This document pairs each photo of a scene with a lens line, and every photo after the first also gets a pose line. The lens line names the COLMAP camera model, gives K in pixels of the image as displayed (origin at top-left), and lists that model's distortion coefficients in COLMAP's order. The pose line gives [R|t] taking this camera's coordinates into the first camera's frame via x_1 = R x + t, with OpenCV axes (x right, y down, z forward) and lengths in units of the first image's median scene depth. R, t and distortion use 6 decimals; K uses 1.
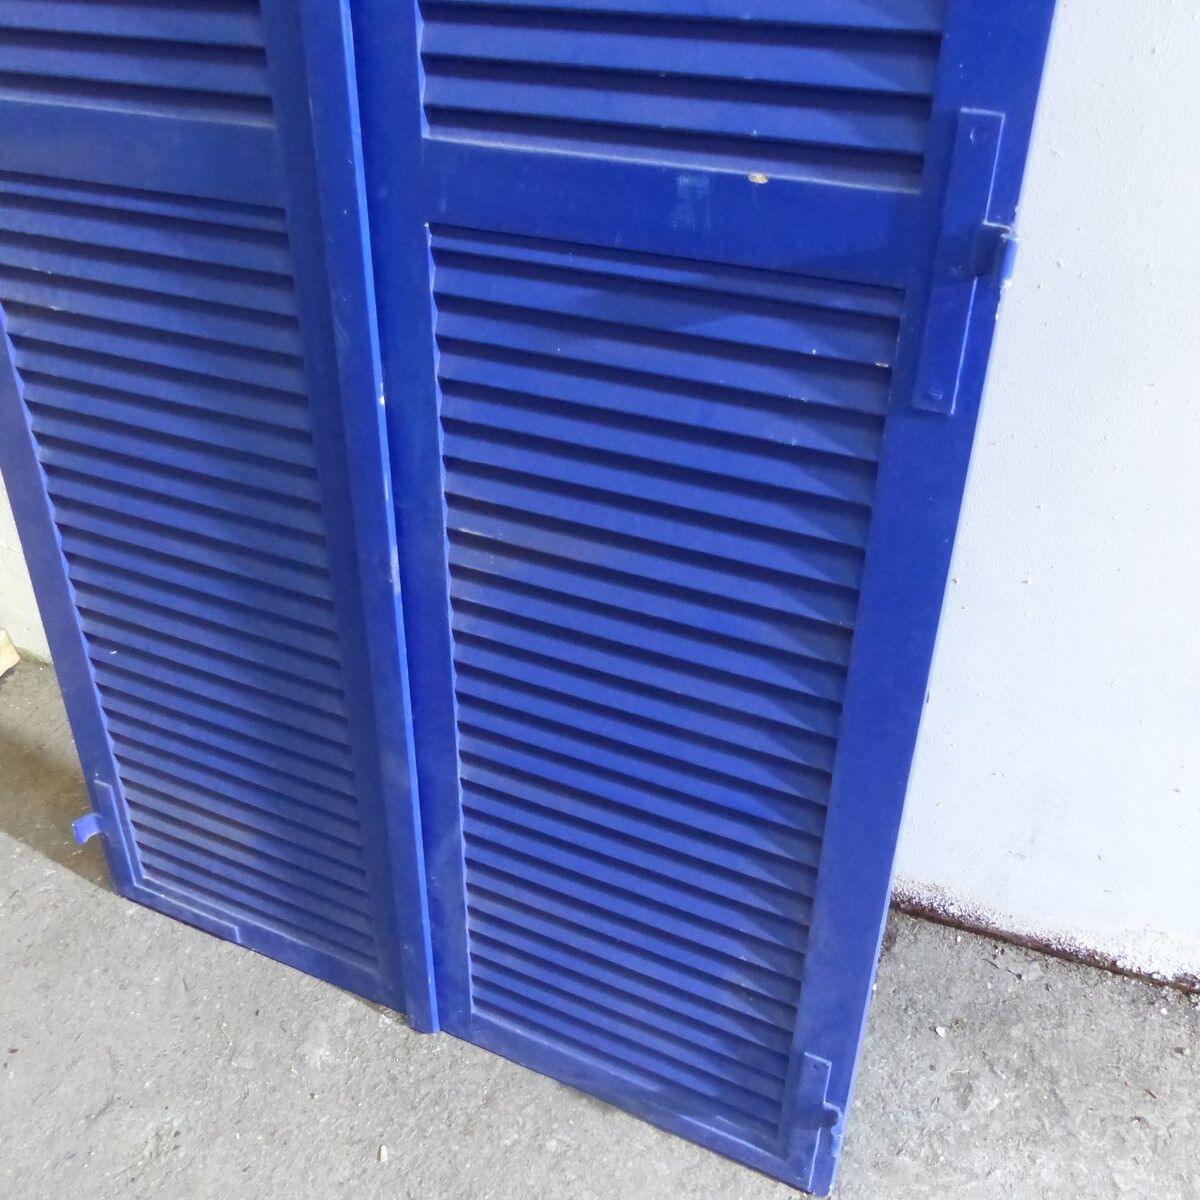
lens RADIAL K [[1222.5, 0, 600.0], [0, 1222.5, 600.0], [0, 0, 1]] dist [-0.017267, -0.010650]
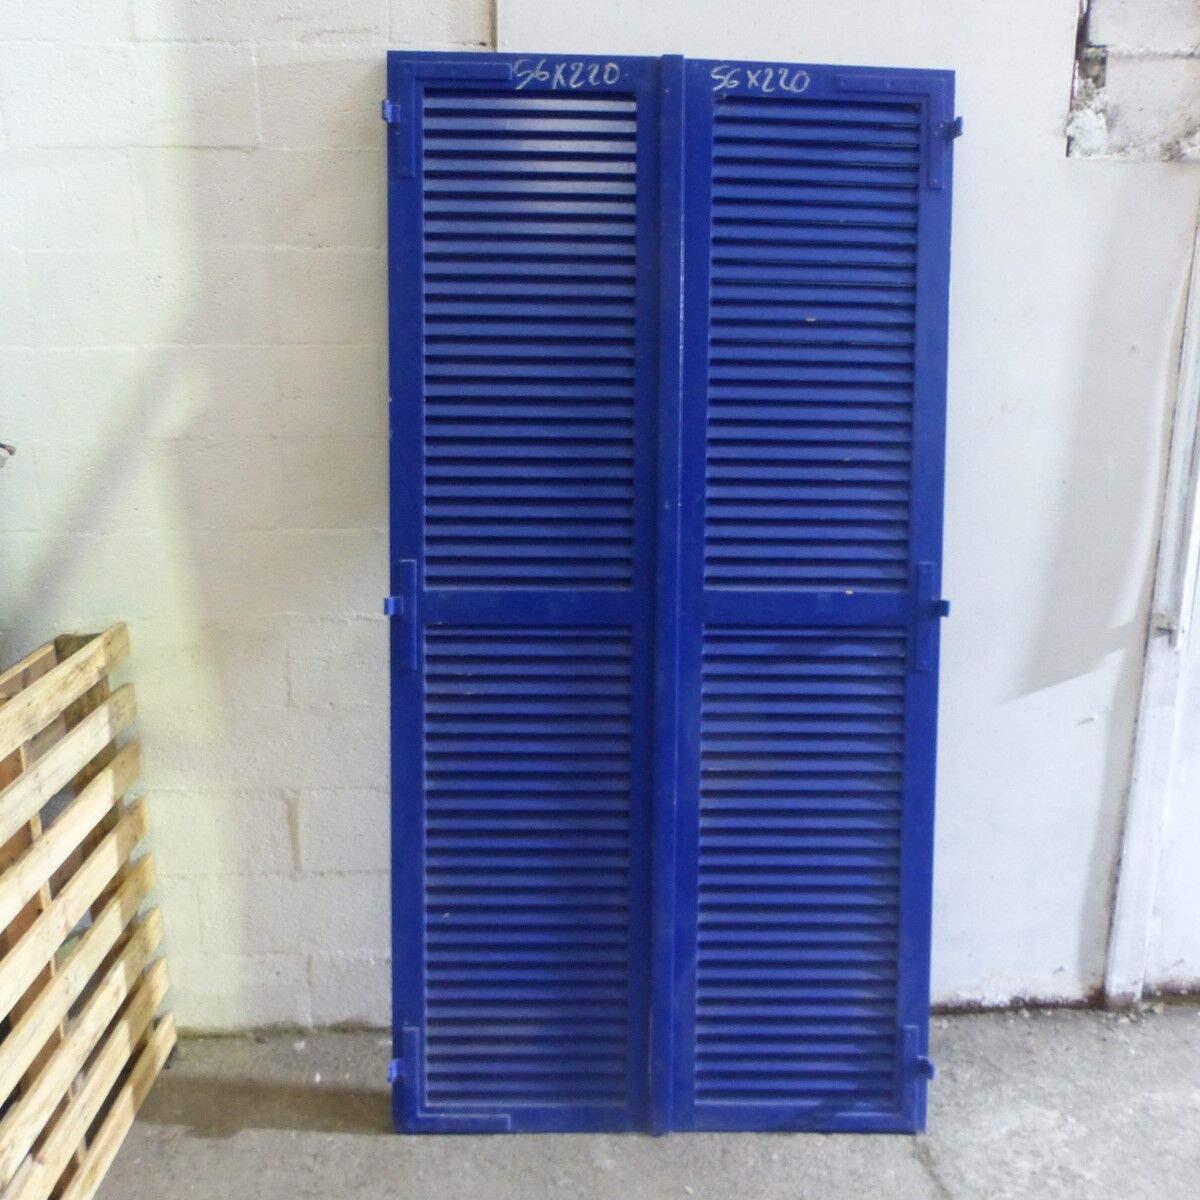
lens RADIAL K [[1209.8, 0, 601.4], [0, 1209.8, 609.5], [0, 0, 1]] dist [-0.019957, -0.004582]
pose [[0.892277, -0.037539, 0.449926, -0.955641], [0.235717, 0.888671, -0.393320, 0.372890], [-0.385071, 0.457005, 0.801789, -0.559403]]
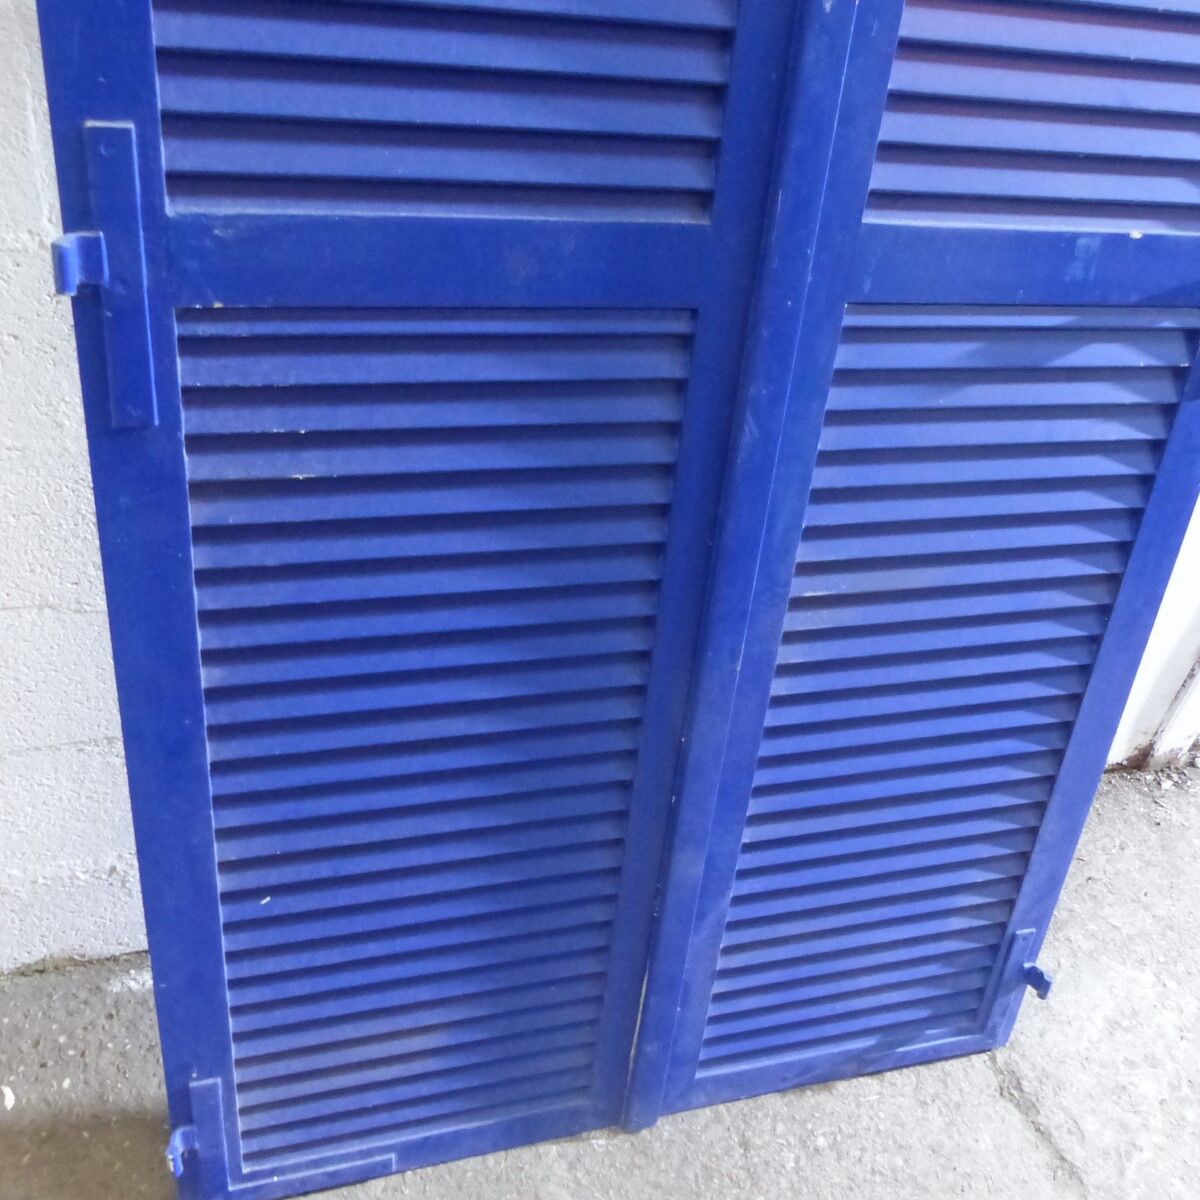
lens RADIAL K [[1208.4, 0, 602.9], [0, 1208.4, 595.7], [0, 0, 1]] dist [-0.042535, 0.034655]
pose [[0.724758, -0.282879, 0.628255, -0.696204], [0.281668, 0.953802, 0.104527, -0.168031], [-0.628799, 0.101203, 0.770954, 0.266441]]
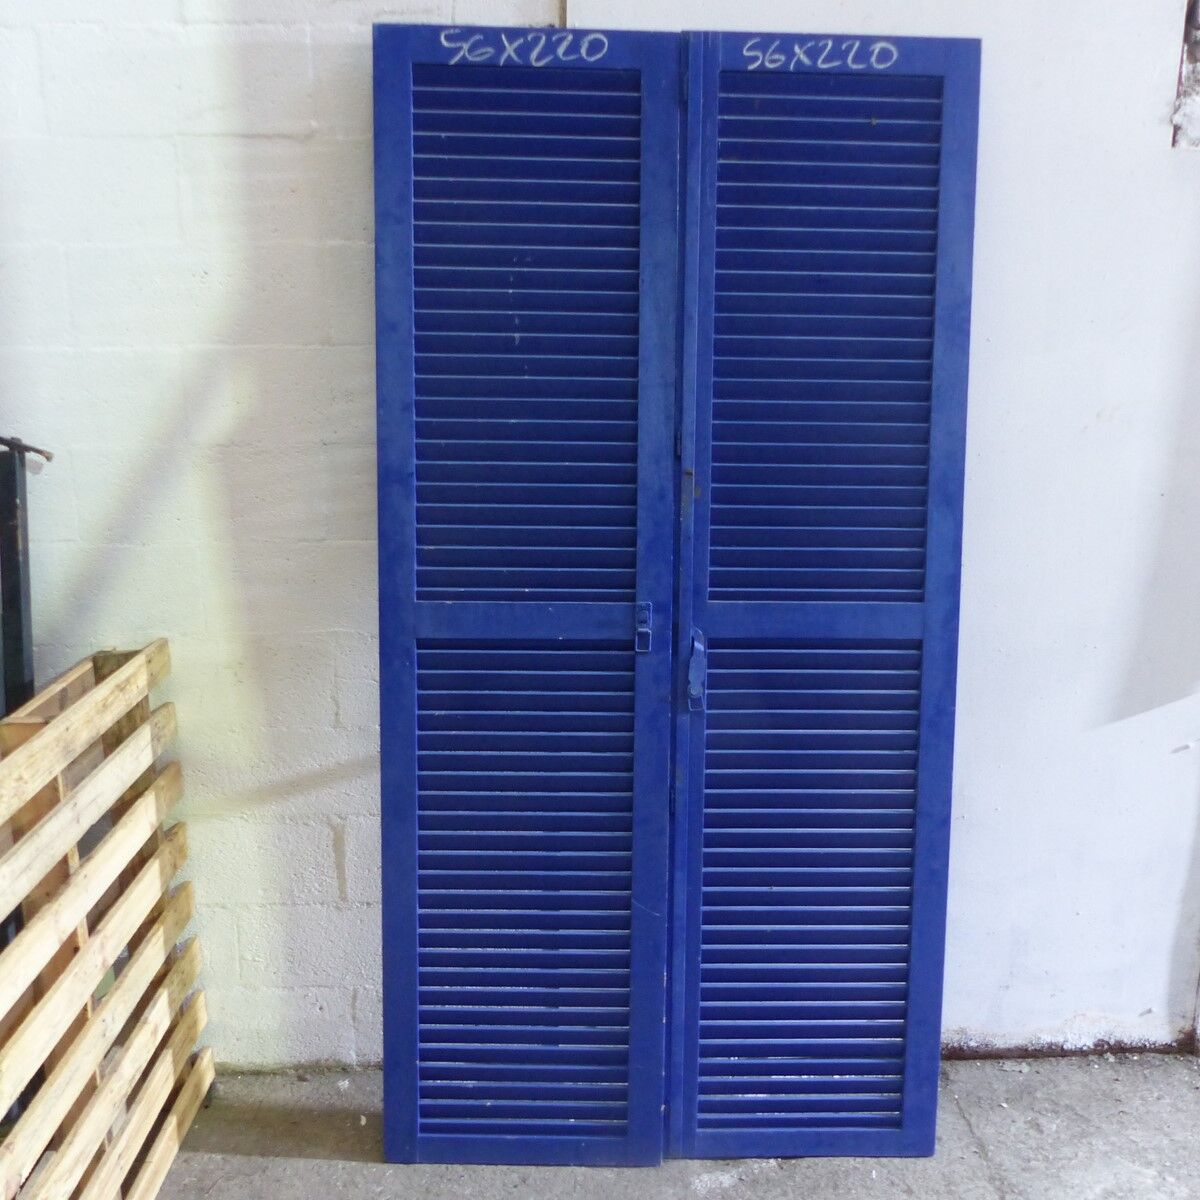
lens RADIAL K [[1208.0, 0, 596.5], [0, 1208.0, 605.7], [0, 0, 1]] dist [-0.033220, 0.026463]
pose [[0.900582, -0.029627, 0.433675, -0.968117], [0.222743, 0.888190, -0.401876, 0.296517], [-0.373279, 0.458520, 0.806487, -0.458520]]
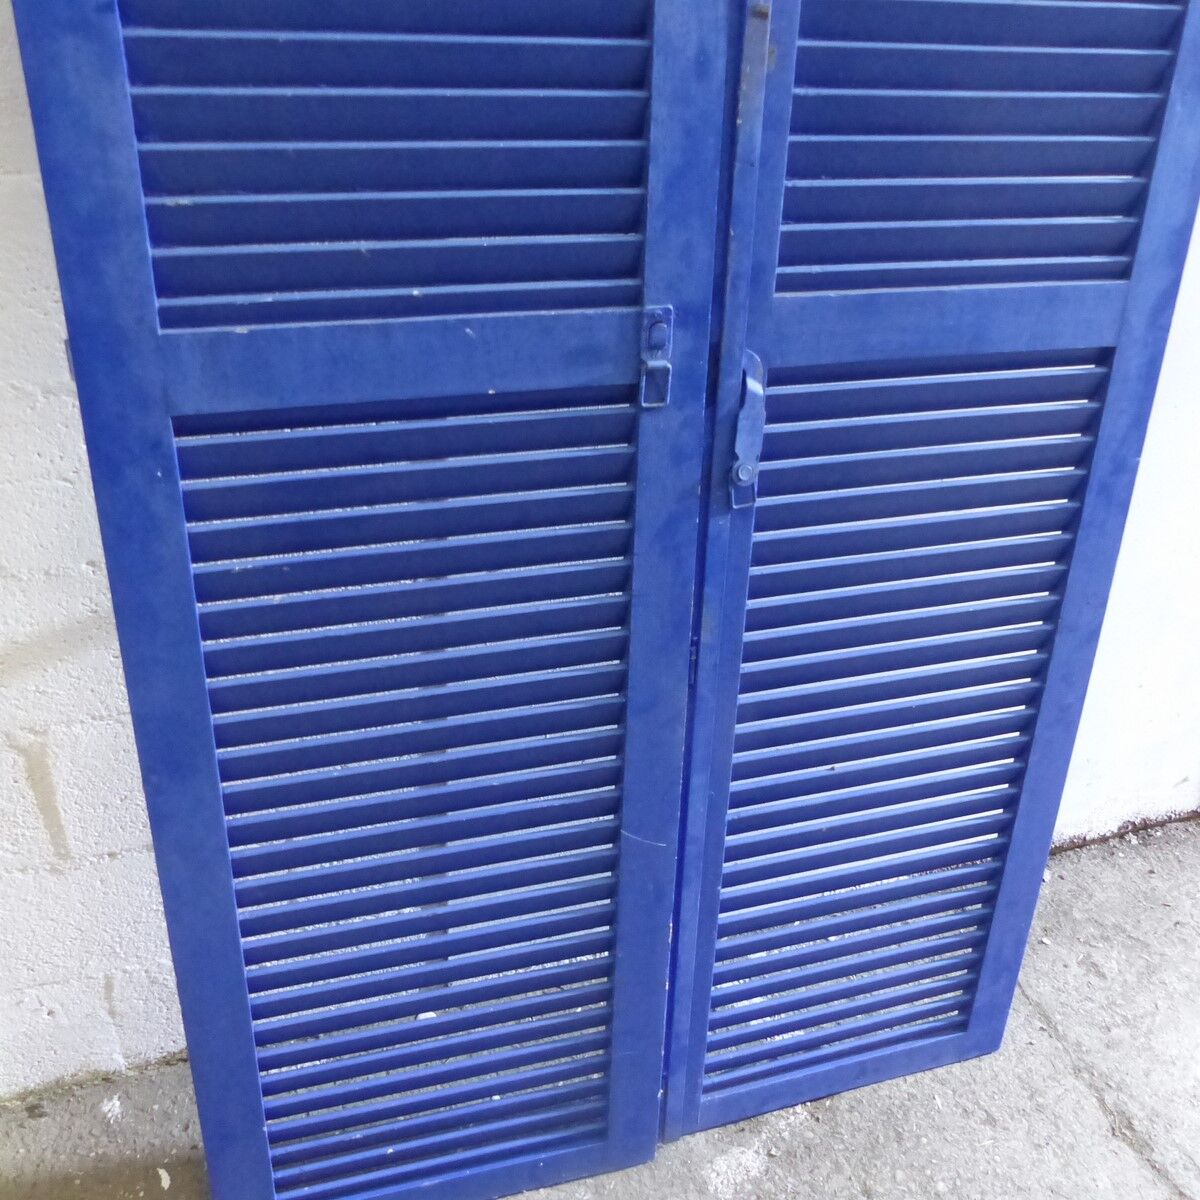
lens RADIAL K [[1208.0, 0, 596.5], [0, 1208.0, 605.7], [0, 0, 1]] dist [-0.033220, 0.026463]
pose [[0.730149, -0.276398, 0.624889, -0.787904], [0.346564, 0.937974, 0.009938, -0.156696], [-0.588876, 0.209308, 0.780651, 0.236185]]
